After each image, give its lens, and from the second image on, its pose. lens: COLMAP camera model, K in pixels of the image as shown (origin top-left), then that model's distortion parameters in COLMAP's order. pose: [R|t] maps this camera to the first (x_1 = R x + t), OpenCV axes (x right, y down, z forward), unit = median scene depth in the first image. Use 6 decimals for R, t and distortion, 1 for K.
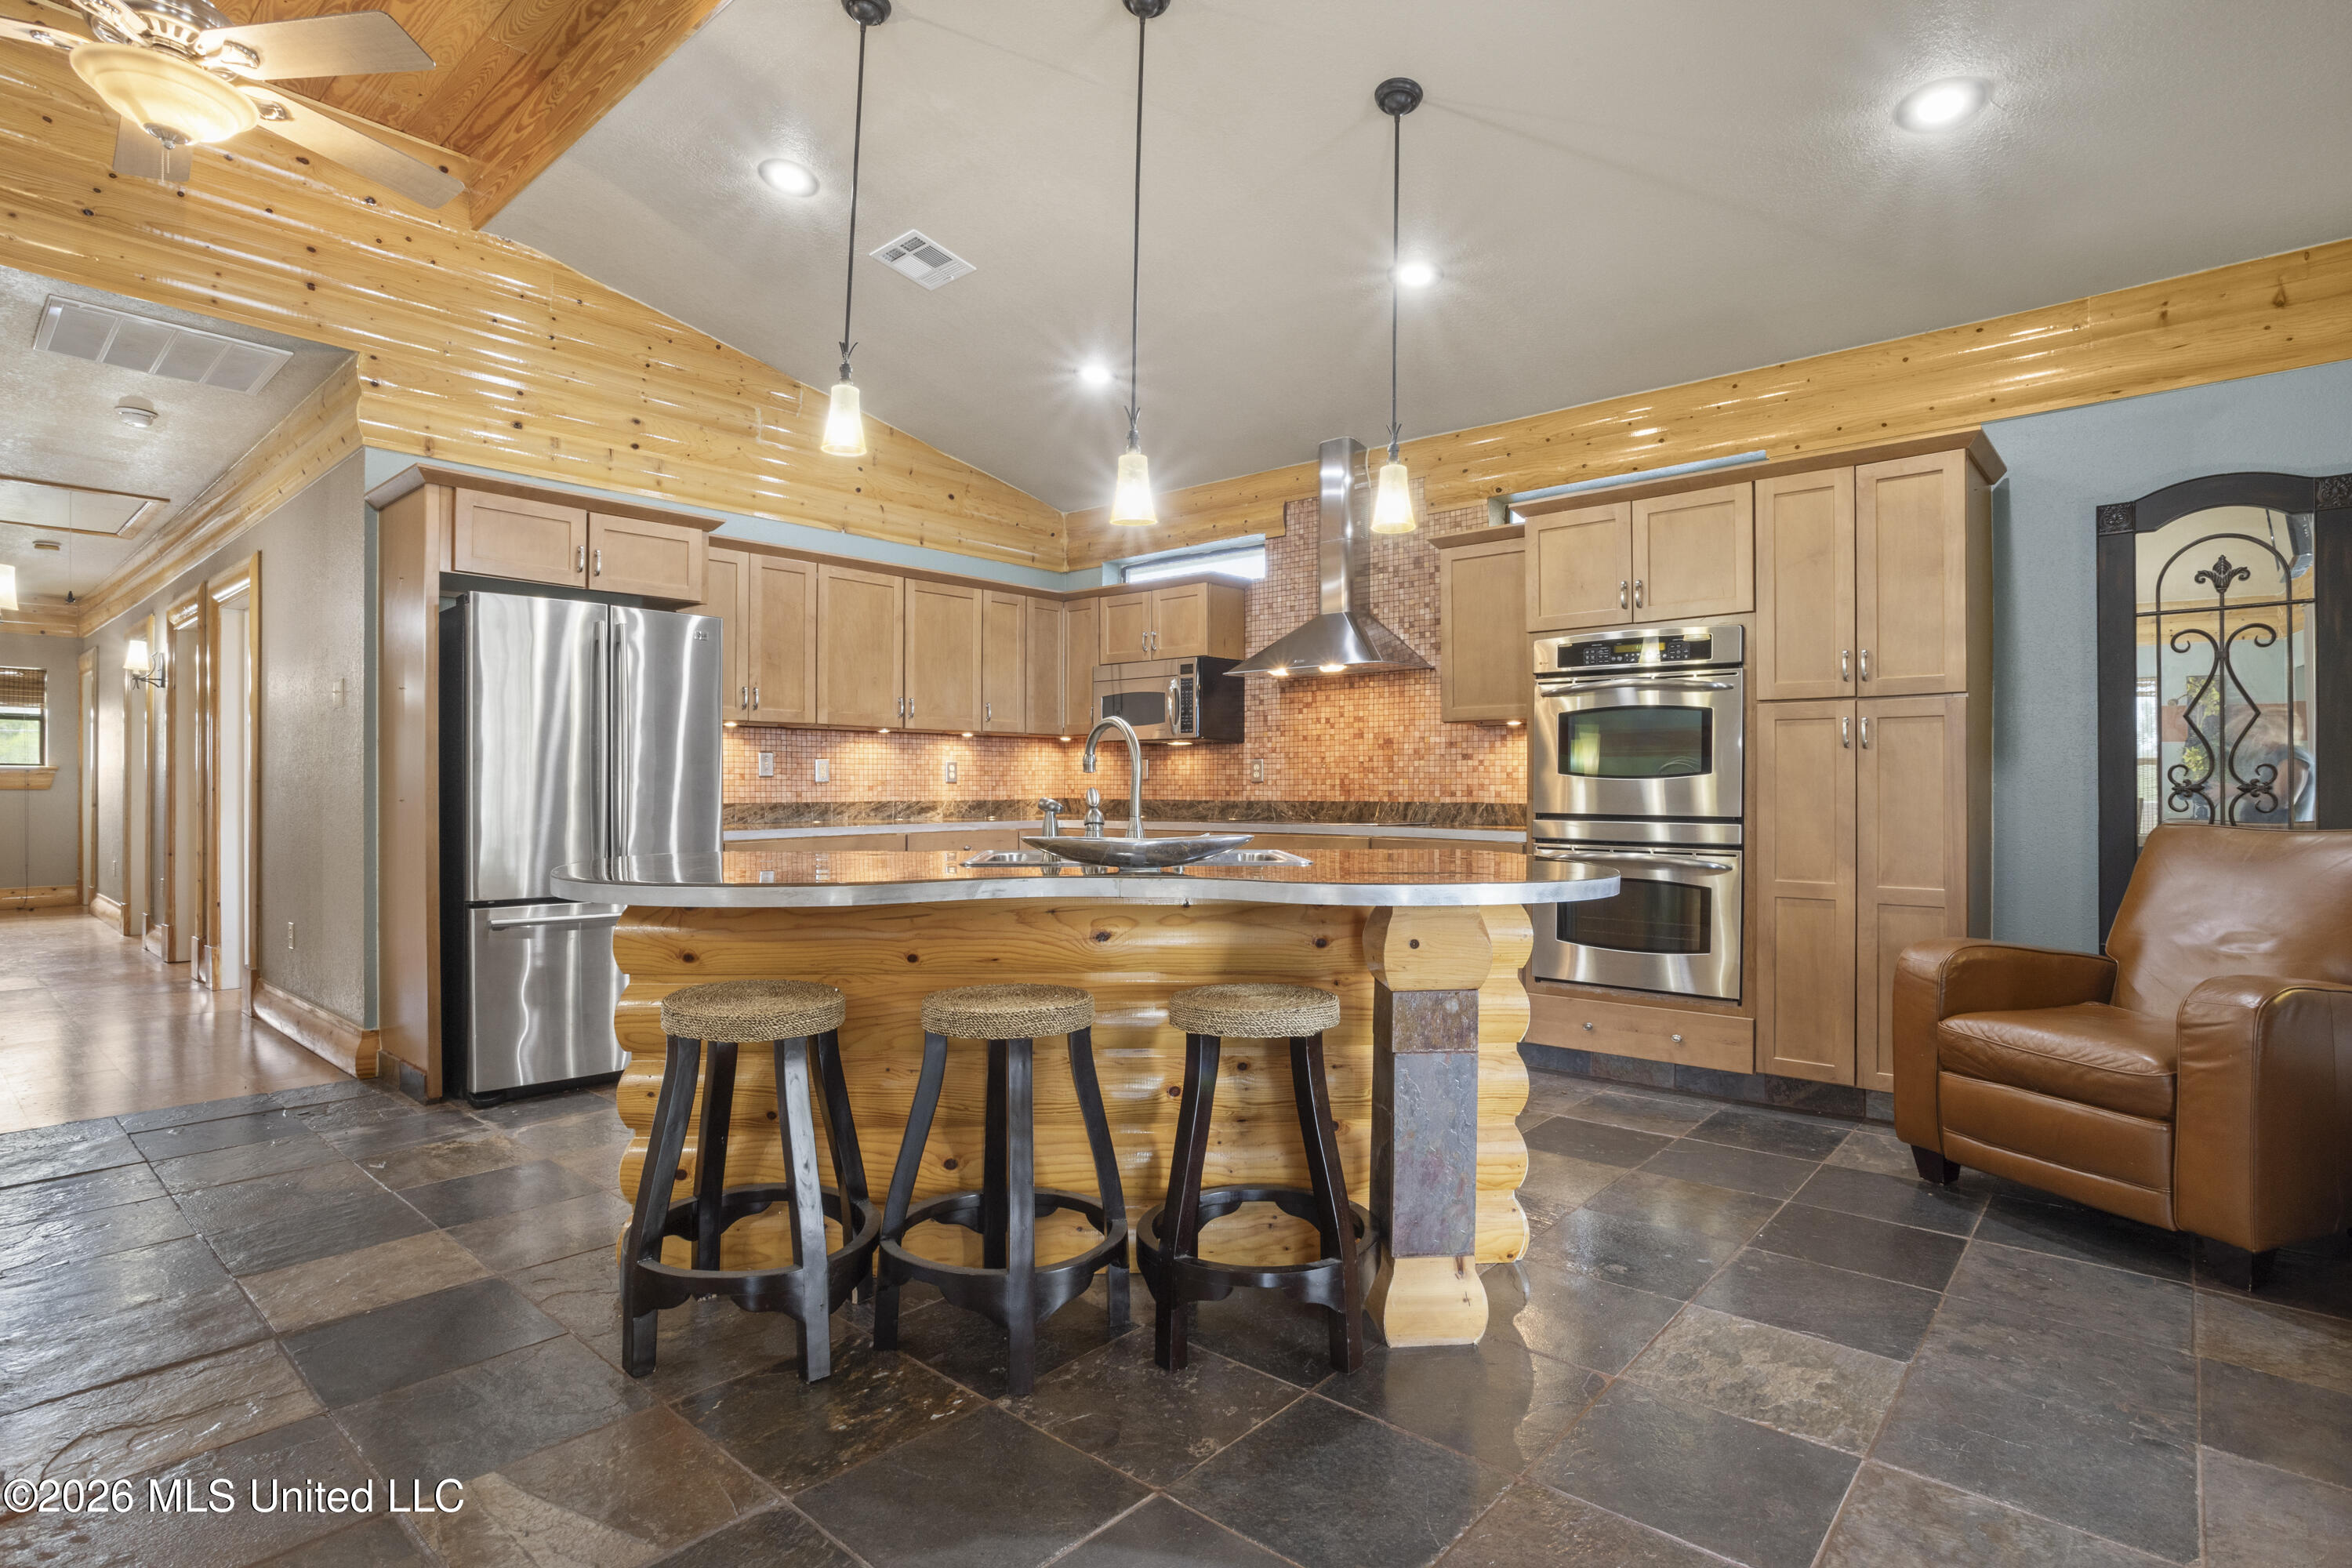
lens RADIAL K [[1182.1, 0, 1171.2], [0, 1182.1, 774.9], [0, 0, 1]] dist [-0.061927, 0.040640]
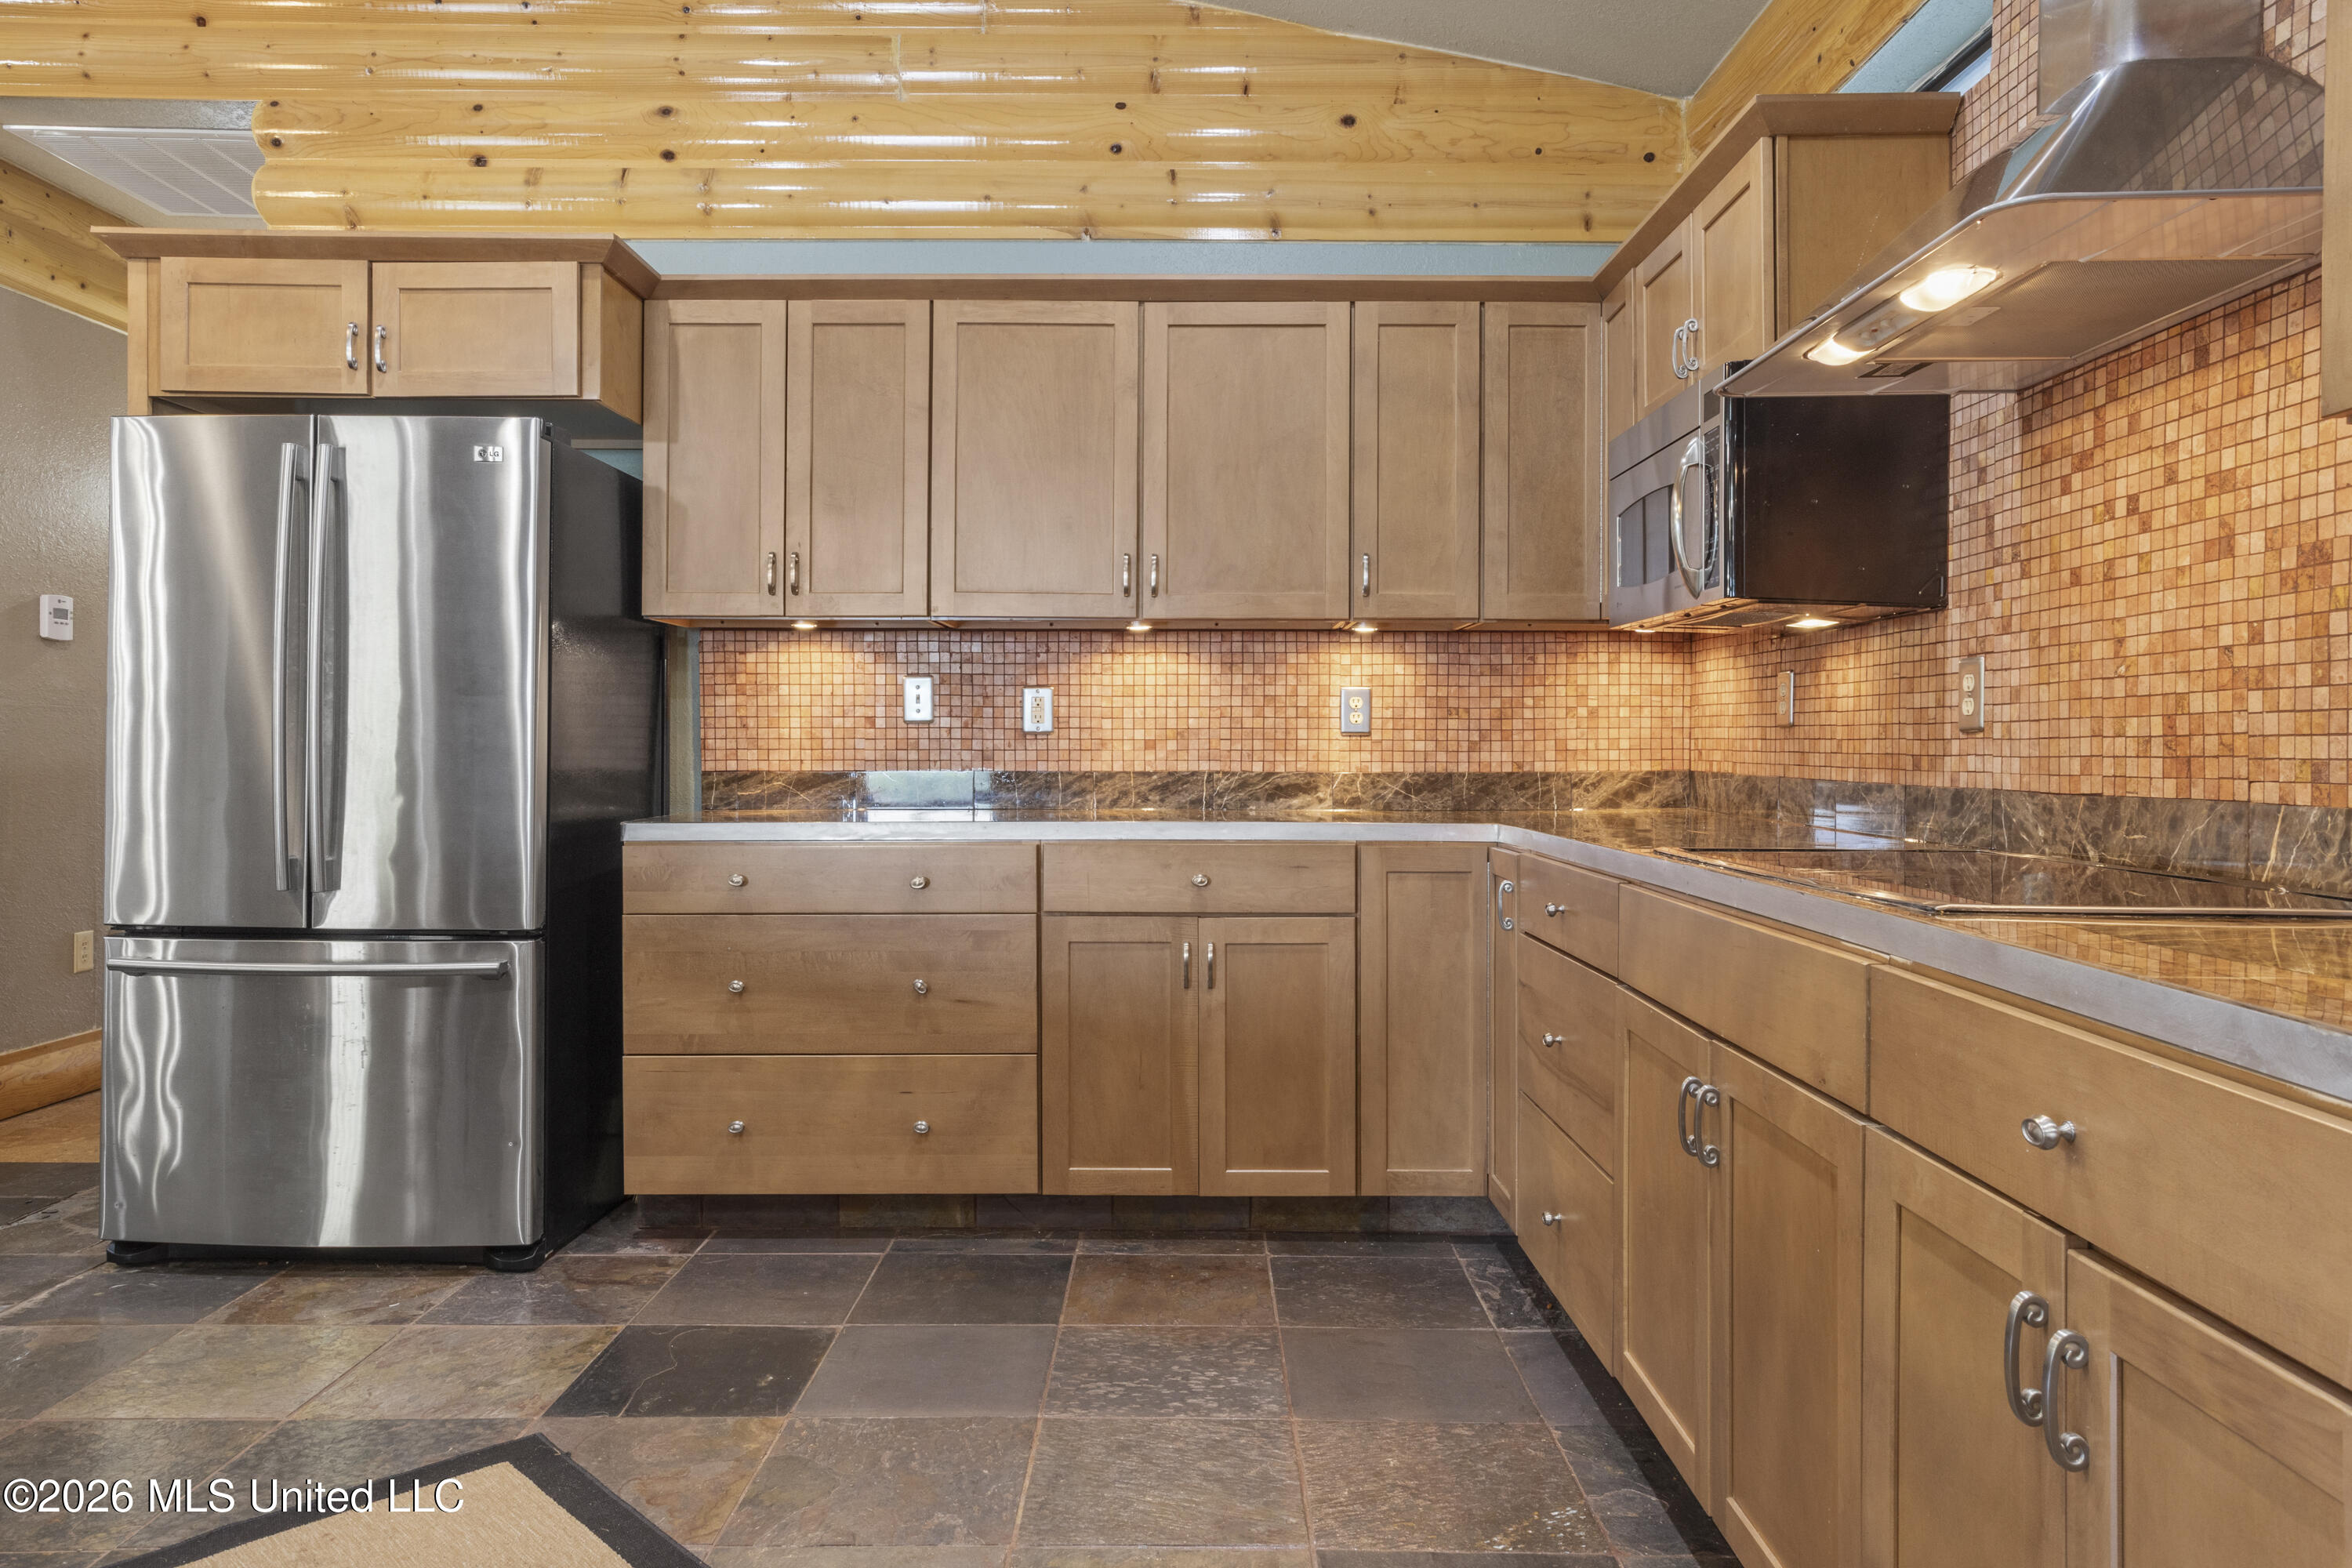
lens RADIAL K [[1585.3, 0, 1178.0], [0, 1585.3, 731.1], [0, 0, 1]] dist [-0.037827, 0.054729]
pose [[0.658623, -0.003088, -0.752467, 0.264524], [0.003402, 0.999994, -0.001126, 0.006678], [0.752465, -0.001819, 0.658630, 0.592616]]
